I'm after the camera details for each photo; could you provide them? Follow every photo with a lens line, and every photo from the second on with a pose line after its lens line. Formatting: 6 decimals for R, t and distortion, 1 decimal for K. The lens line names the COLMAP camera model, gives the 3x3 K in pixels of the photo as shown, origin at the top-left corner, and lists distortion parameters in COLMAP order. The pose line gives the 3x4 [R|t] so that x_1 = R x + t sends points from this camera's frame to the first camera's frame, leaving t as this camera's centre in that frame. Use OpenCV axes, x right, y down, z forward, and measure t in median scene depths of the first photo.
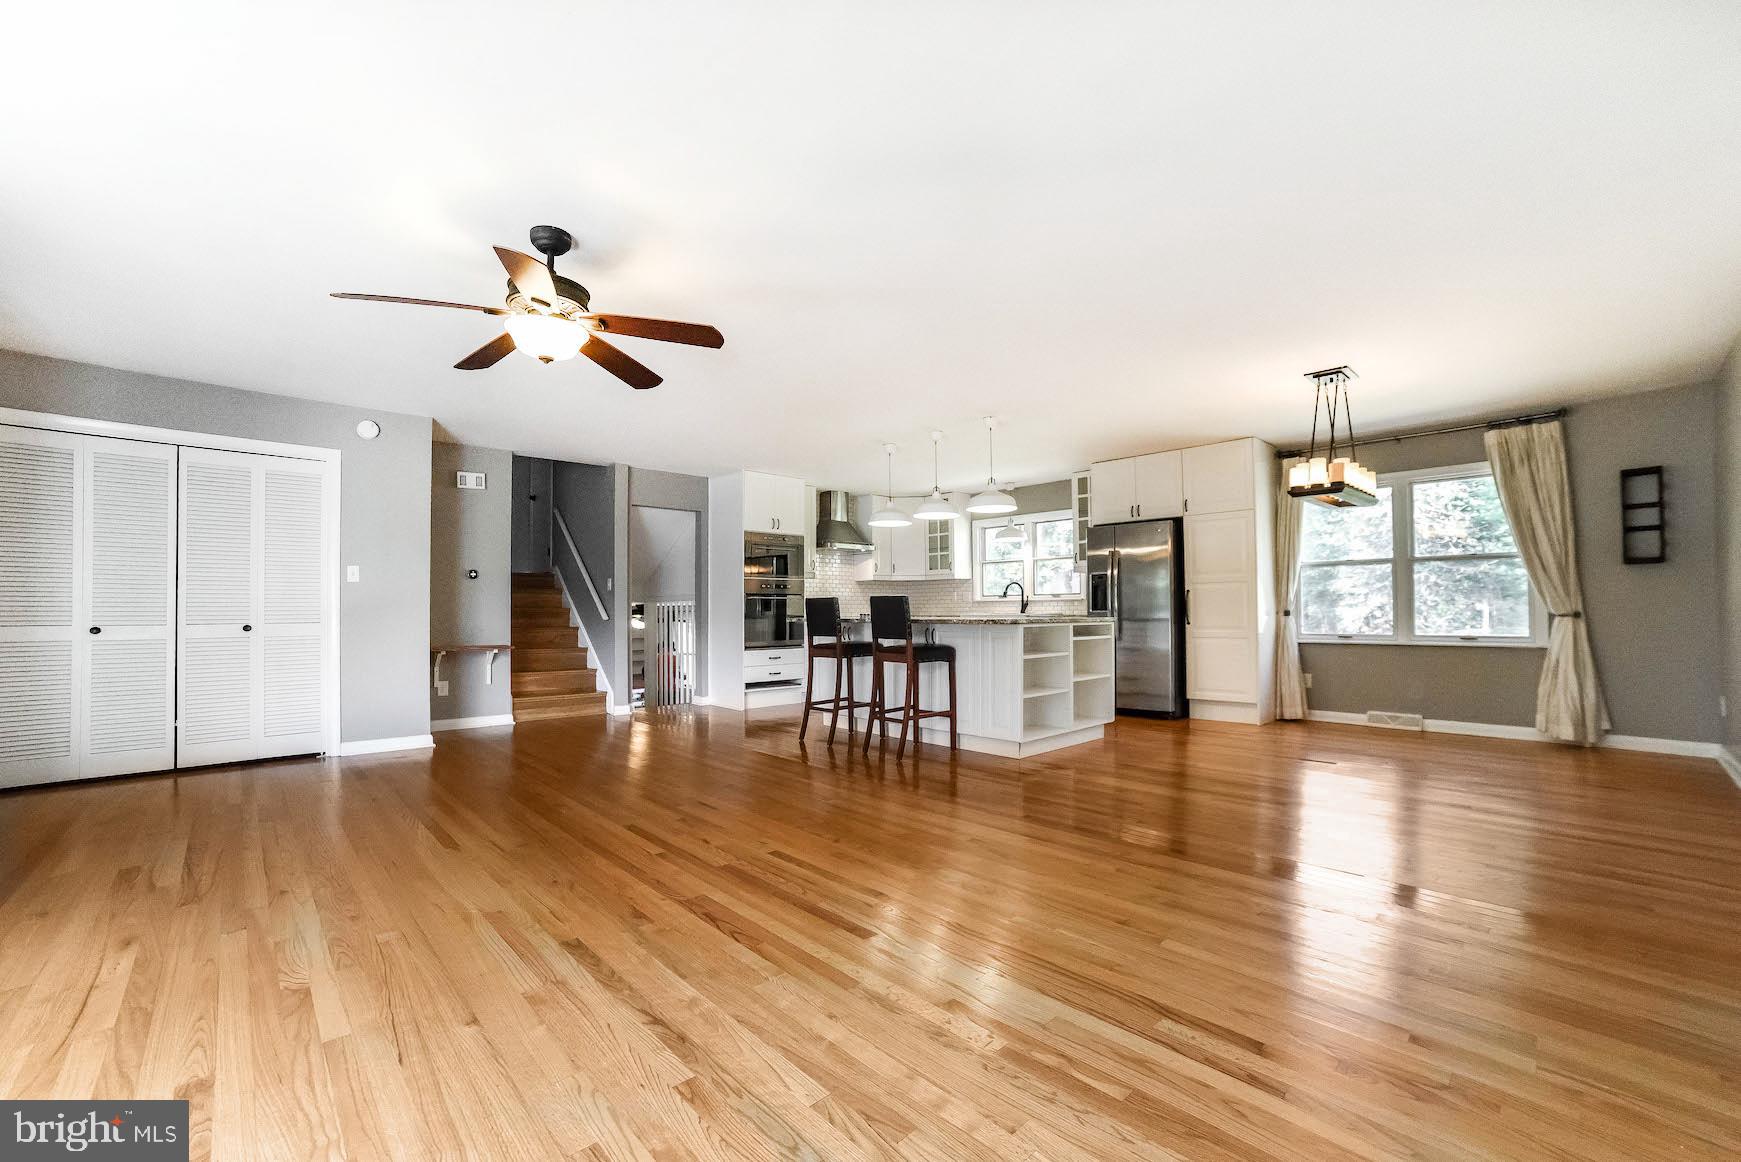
lens RADIAL K [[694.7, 0, 887.9], [0, 694.7, 600.3], [0, 0, 1]] dist [-0.029001, 0.008724]
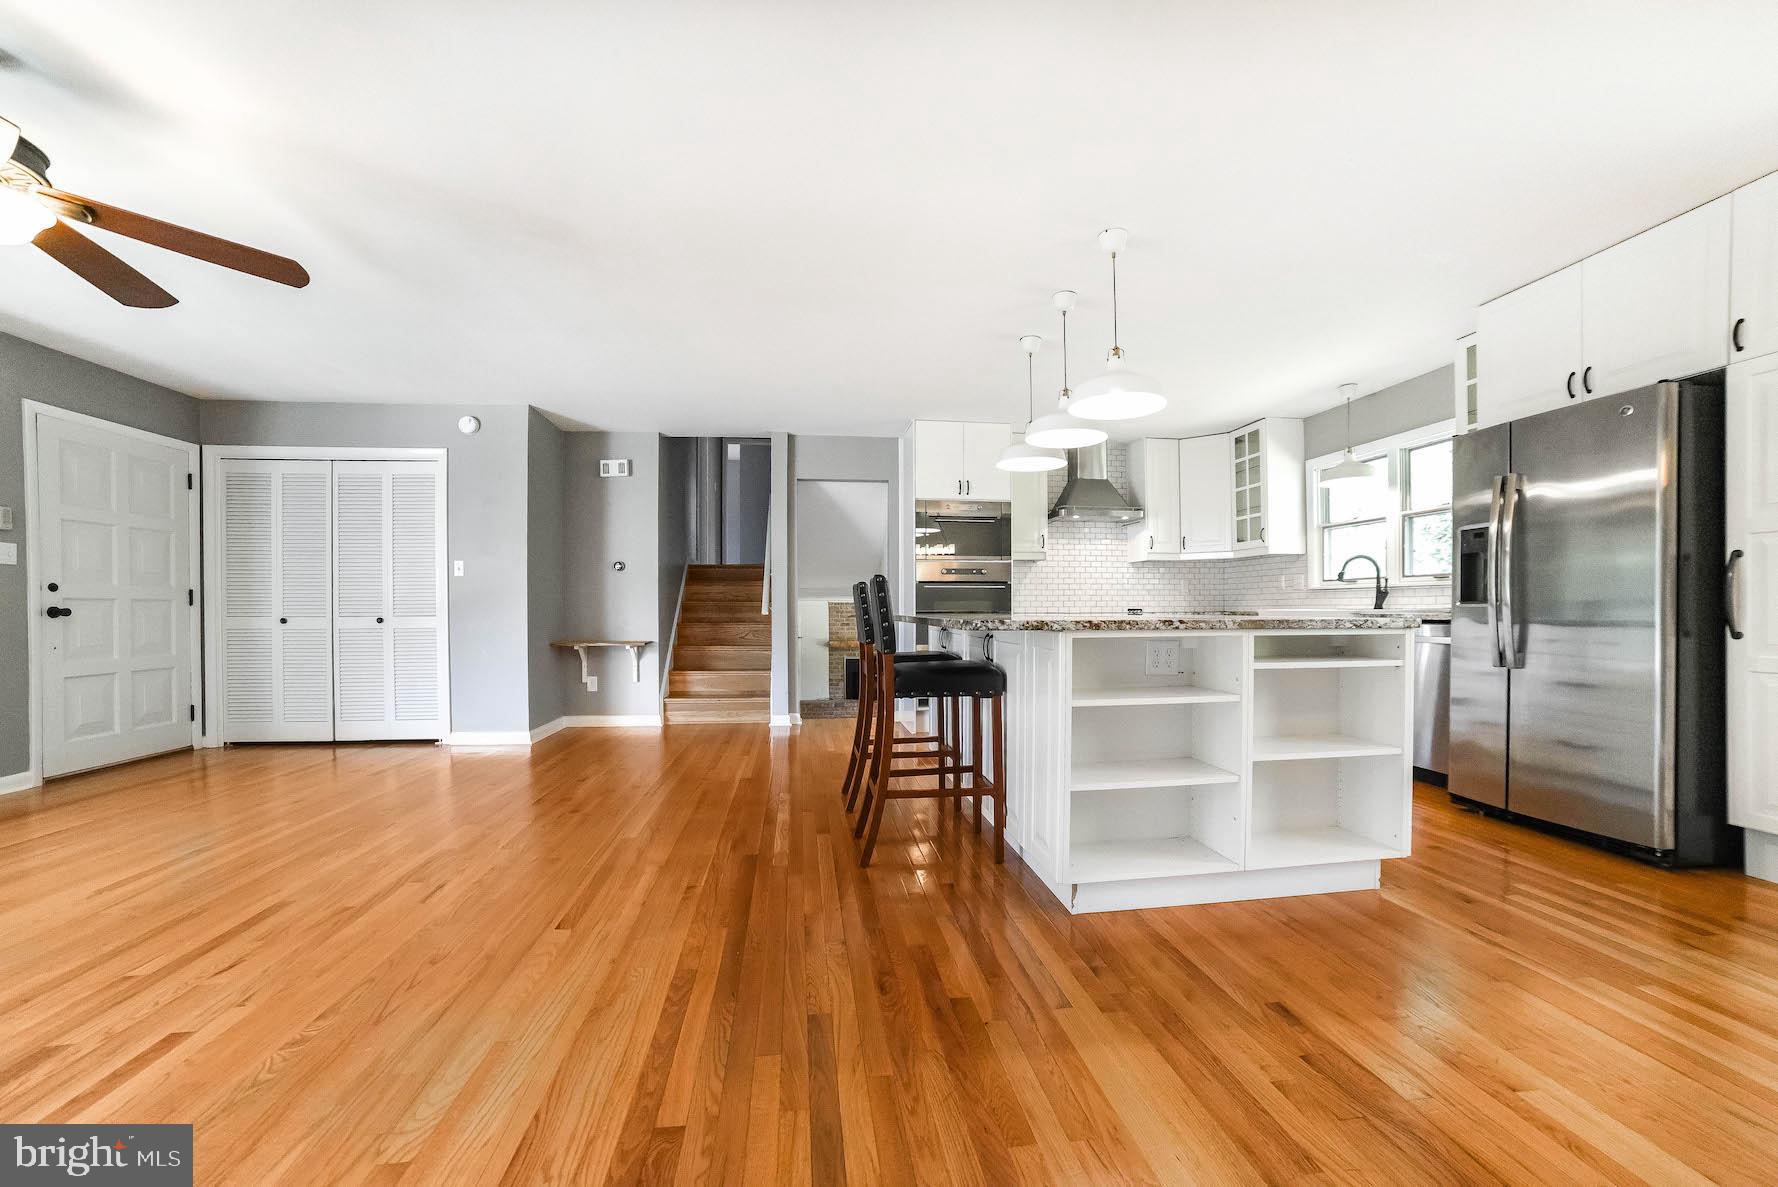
lens RADIAL K [[709.4, 0, 925.8], [0, 709.4, 602.9], [0, 0, 1]] dist [-0.029001, 0.008724]
pose [[0.822880, -0.000794, -0.568215, 0.272012], [0.008175, 0.999912, 0.010442, 0.005611], [0.568157, -0.013238, 0.822814, 0.399174]]
